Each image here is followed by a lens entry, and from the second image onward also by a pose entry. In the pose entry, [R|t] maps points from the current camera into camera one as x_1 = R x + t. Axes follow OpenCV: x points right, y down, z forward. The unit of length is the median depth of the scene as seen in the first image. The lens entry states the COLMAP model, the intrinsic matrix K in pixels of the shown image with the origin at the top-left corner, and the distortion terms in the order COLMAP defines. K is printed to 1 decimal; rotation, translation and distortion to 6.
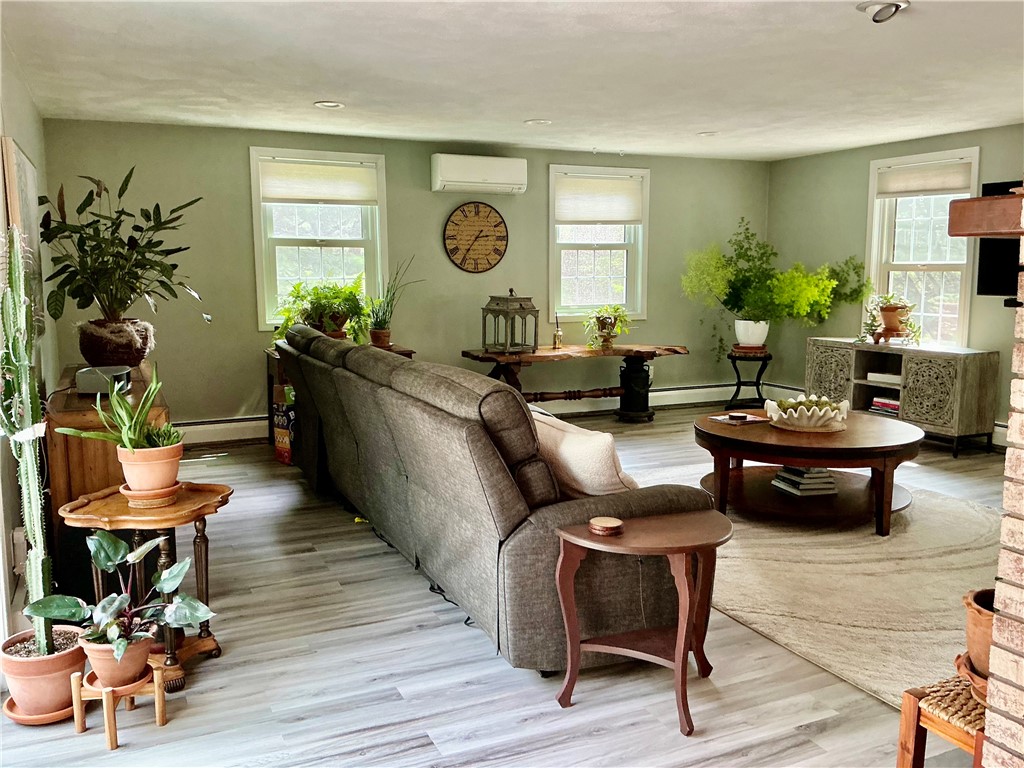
lens RADIAL K [[851.6, 0, 512.0], [0, 851.6, 384.0], [0, 0, 1]] dist [0.103287, -0.209597]
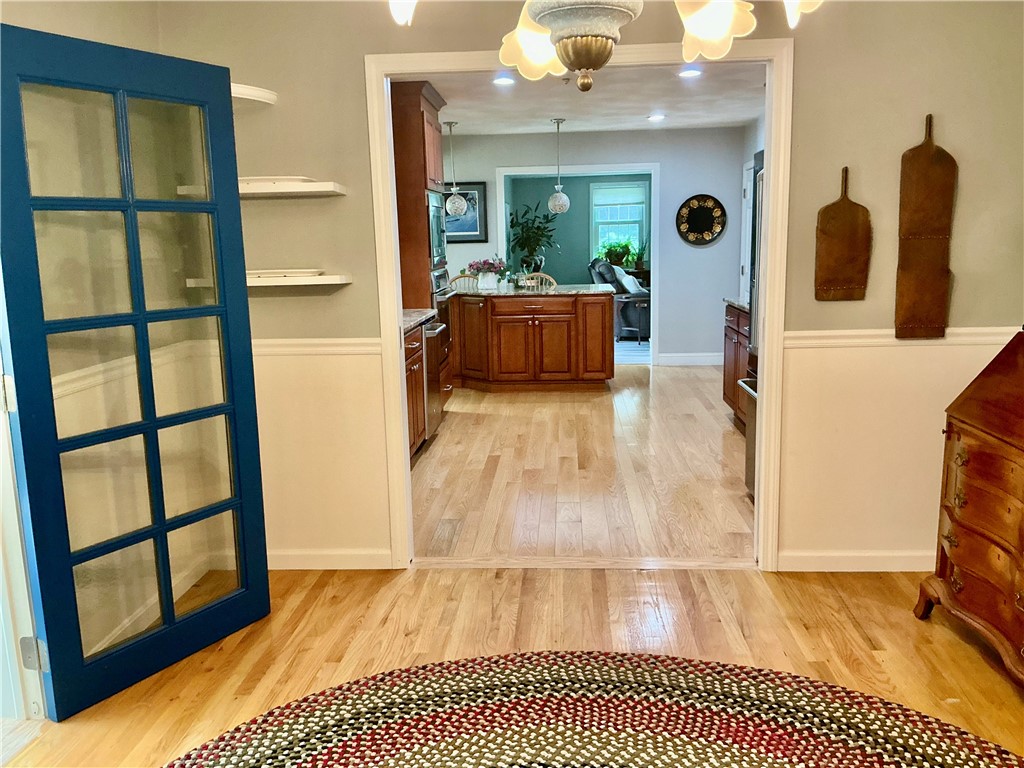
lens RADIAL K [[851.6, 0, 512.0], [0, 851.6, 384.0], [0, 0, 1]] dist [0.103287, -0.209597]
pose [[0.879697, 0.057844, -0.472004, 0.606359], [-0.038081, 0.997956, 0.051326, 0.150331], [0.474008, -0.027177, 0.880101, -1.105339]]
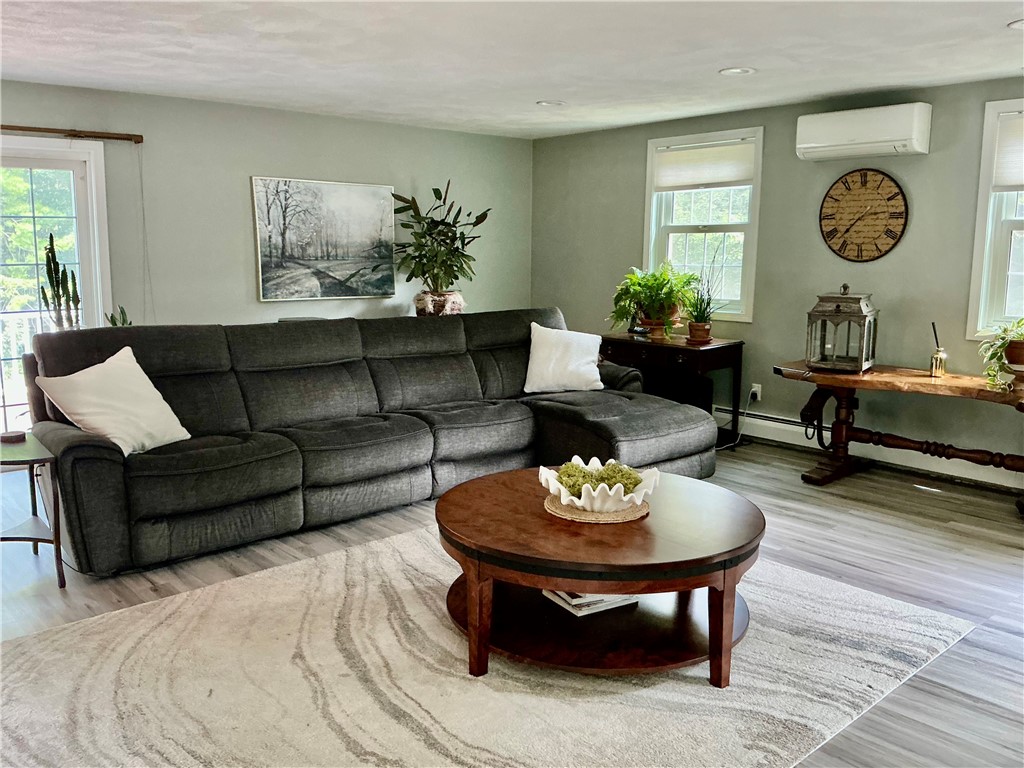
lens RADIAL K [[851.6, 0, 512.0], [0, 851.6, 384.0], [0, 0, 1]] dist [0.103287, -0.209597]
pose [[0.281134, 0.155601, -0.946970, 0.655633], [-0.135847, 0.983284, 0.121238, -0.079454], [0.950005, 0.094559, 0.297573, 0.519034]]
